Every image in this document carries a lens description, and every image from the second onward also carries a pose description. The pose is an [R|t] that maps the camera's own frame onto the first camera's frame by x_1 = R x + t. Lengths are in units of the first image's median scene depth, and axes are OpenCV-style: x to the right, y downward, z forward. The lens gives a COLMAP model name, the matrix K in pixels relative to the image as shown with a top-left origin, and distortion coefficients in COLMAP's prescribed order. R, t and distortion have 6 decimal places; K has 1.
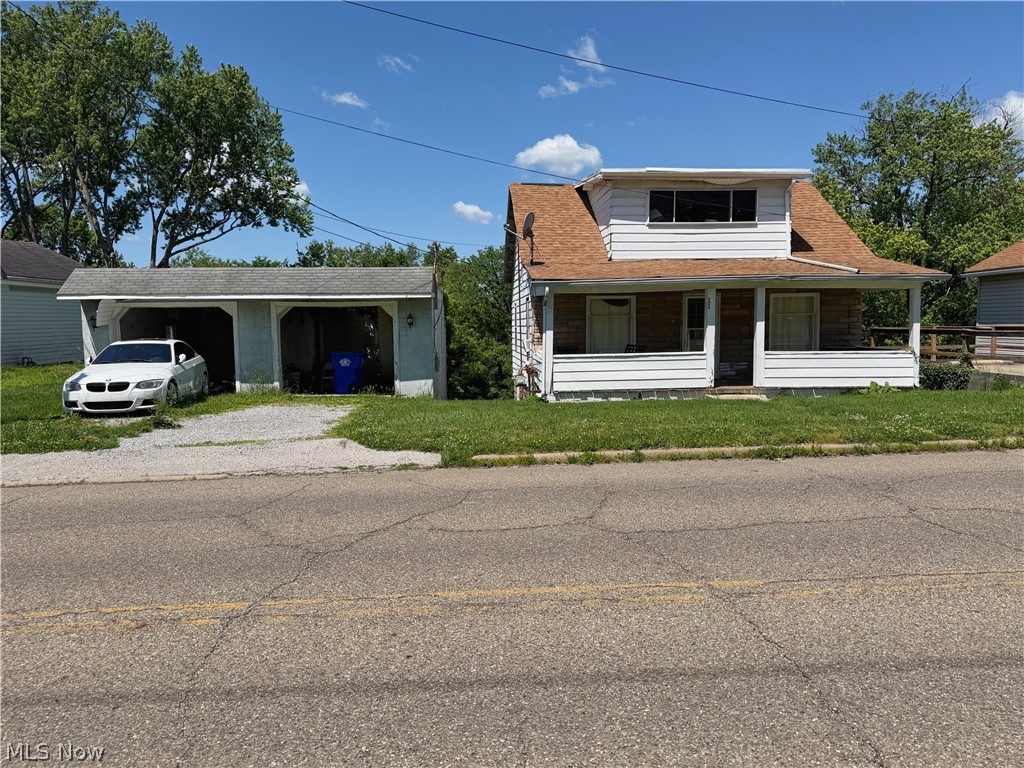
lens RADIAL K [[730.0, 0, 512.0], [0, 730.0, 384.0], [0, 0, 1]] dist [0.079219, -0.122224]
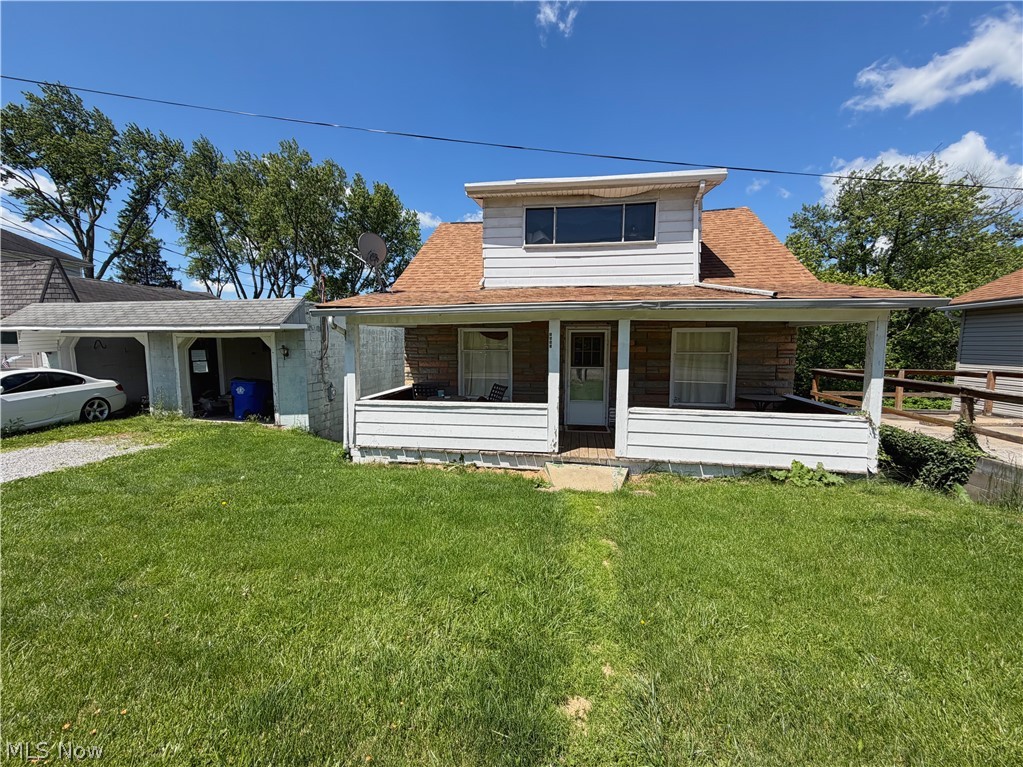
lens RADIAL K [[410.9, 0, 509.0], [0, 410.9, 381.3], [0, 0, 1]] dist [-0.000364, -0.000089]
pose [[0.973945, 0.034815, -0.224094, 0.281557], [-0.032318, 0.999368, 0.014801, -0.064466], [0.224468, -0.007174, 0.974455, 0.517009]]
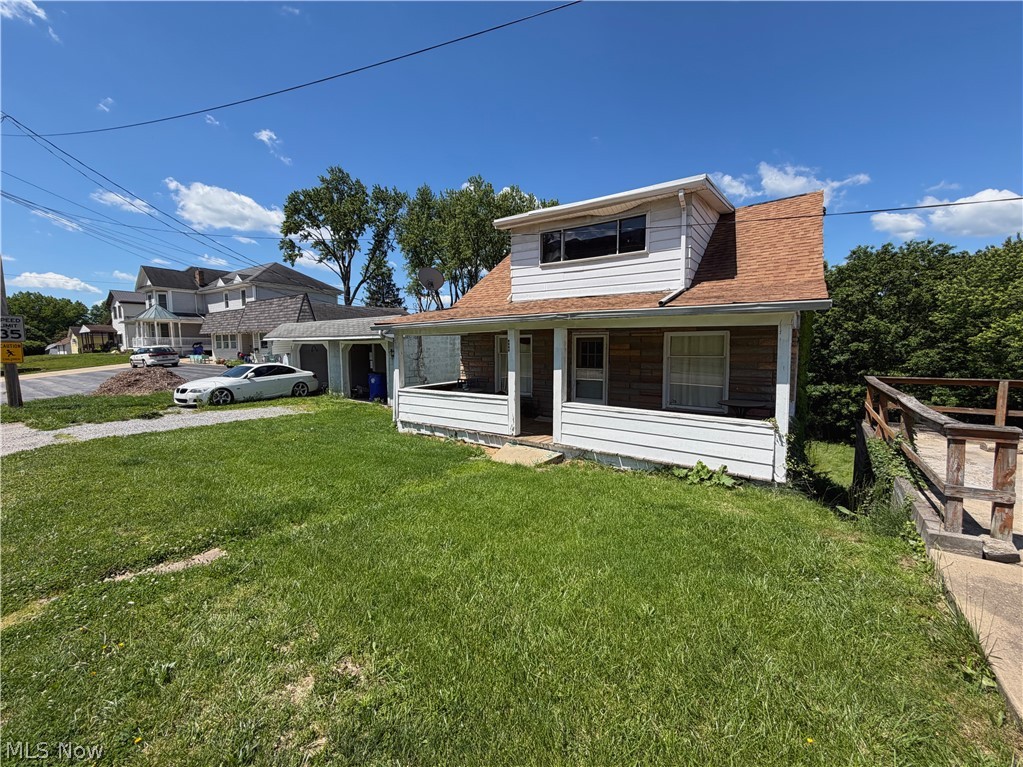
lens RADIAL K [[410.9, 0, 509.0], [0, 410.9, 381.3], [0, 0, 1]] dist [-0.000364, -0.000089]
pose [[0.777275, 0.064262, -0.625871, 0.521644], [-0.058377, 0.997845, 0.029956, -0.070494], [0.626447, 0.013253, 0.779351, 0.523055]]
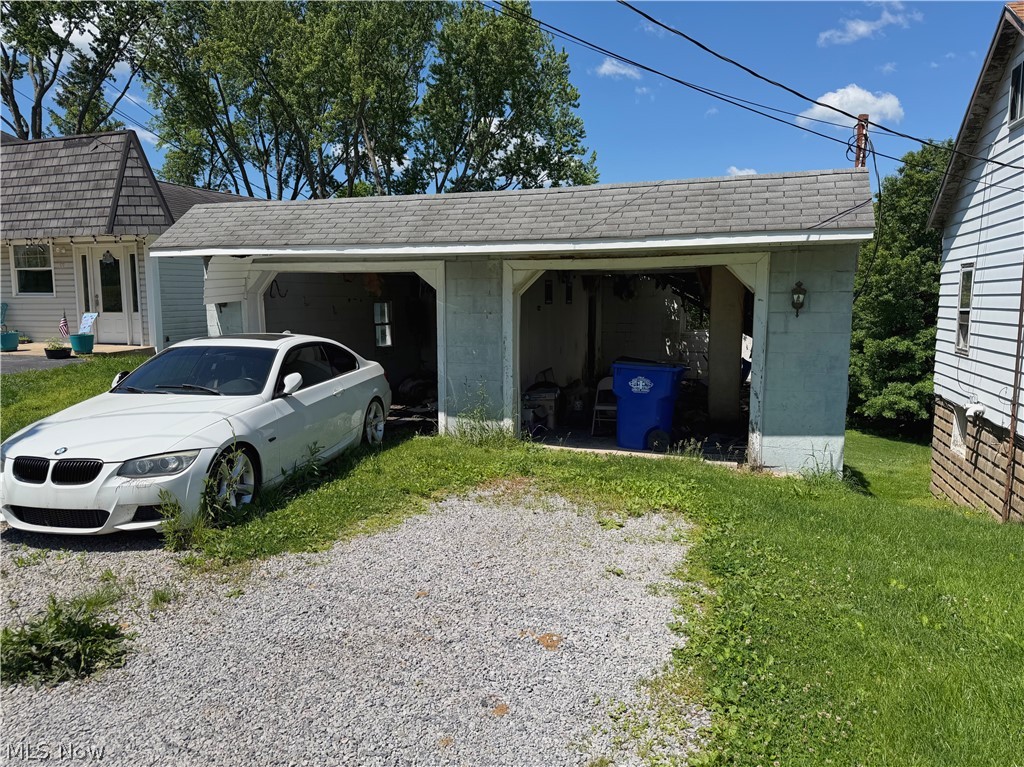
lens RADIAL K [[716.1, 0, 512.0], [0, 716.1, 385.1], [0, 0, 1]] dist [0.073925, -0.094300]
pose [[0.929738, 0.053395, -0.364329, -0.136937], [-0.038615, 0.998113, 0.047739, -0.049409], [0.366191, -0.030316, 0.930046, 0.535291]]
